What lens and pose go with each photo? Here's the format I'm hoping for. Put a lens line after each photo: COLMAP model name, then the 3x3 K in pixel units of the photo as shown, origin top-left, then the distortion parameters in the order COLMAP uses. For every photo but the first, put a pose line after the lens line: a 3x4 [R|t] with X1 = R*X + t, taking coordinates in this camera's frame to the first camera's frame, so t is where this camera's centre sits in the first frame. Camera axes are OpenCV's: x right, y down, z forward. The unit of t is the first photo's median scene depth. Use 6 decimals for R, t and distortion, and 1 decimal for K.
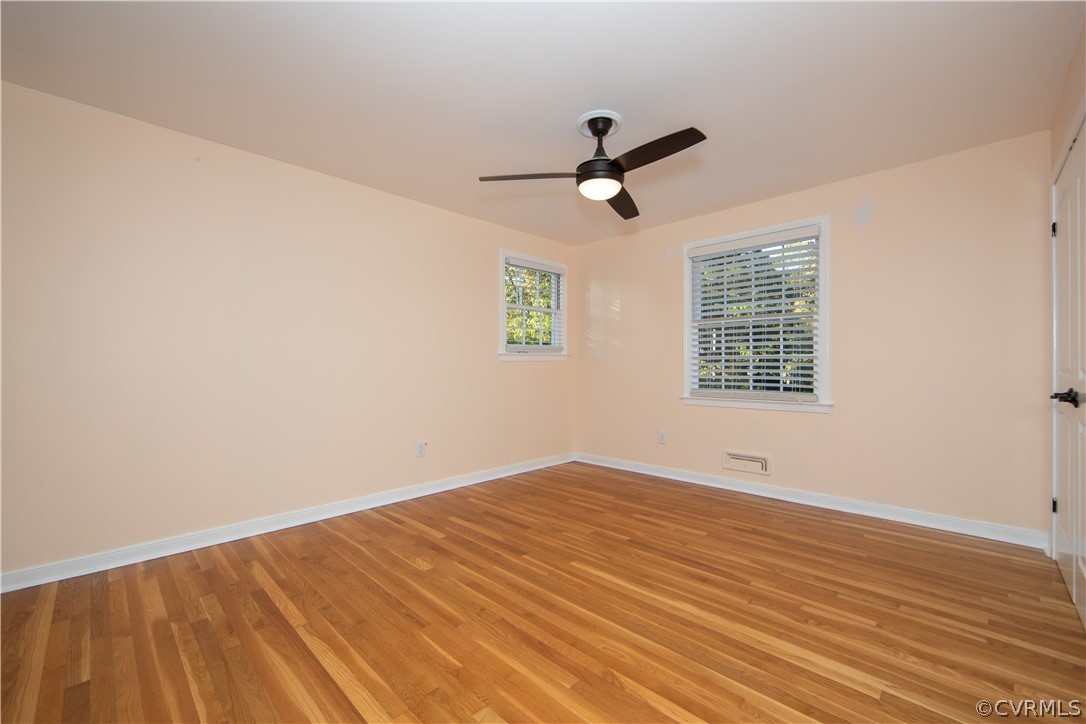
lens RADIAL K [[436.3, 0, 542.5], [0, 436.3, 364.4], [0, 0, 1]] dist [-0.002059, -0.000332]
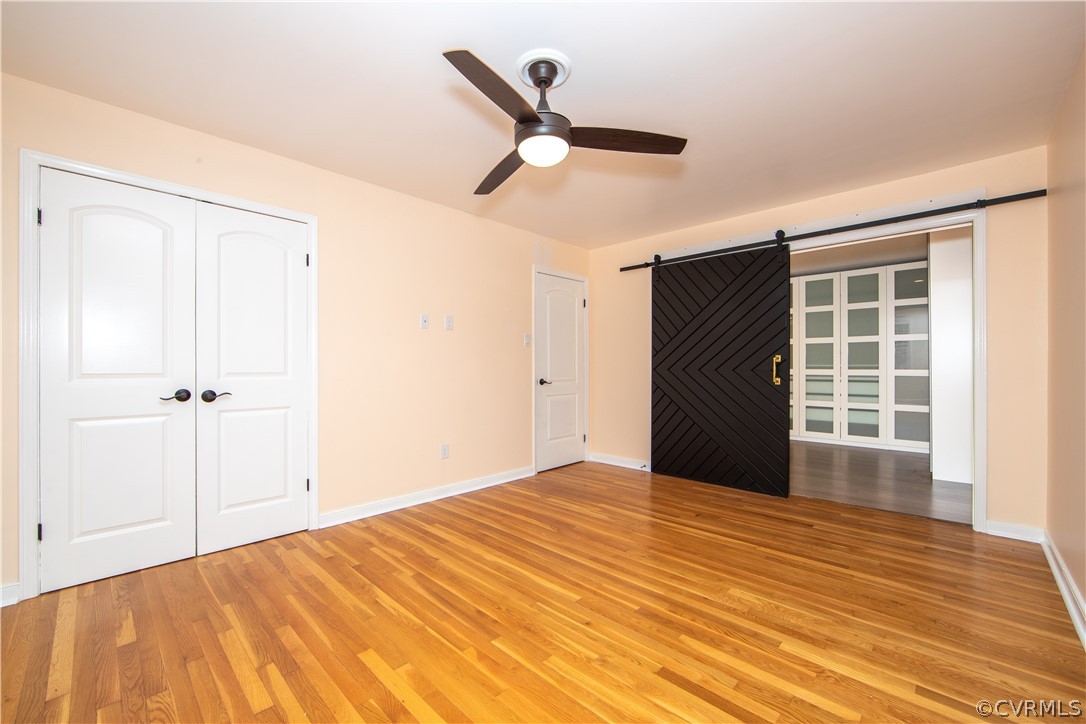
lens RADIAL K [[436.3, 0, 539.6], [0, 436.3, 362.7], [0, 0, 1]] dist [-0.002059, -0.000332]
pose [[-0.999992, 0.004070, -0.000138, 0.145933], [0.004072, 0.999898, -0.013693, -0.011544], [0.000082, -0.013693, -0.999906, 1.898621]]
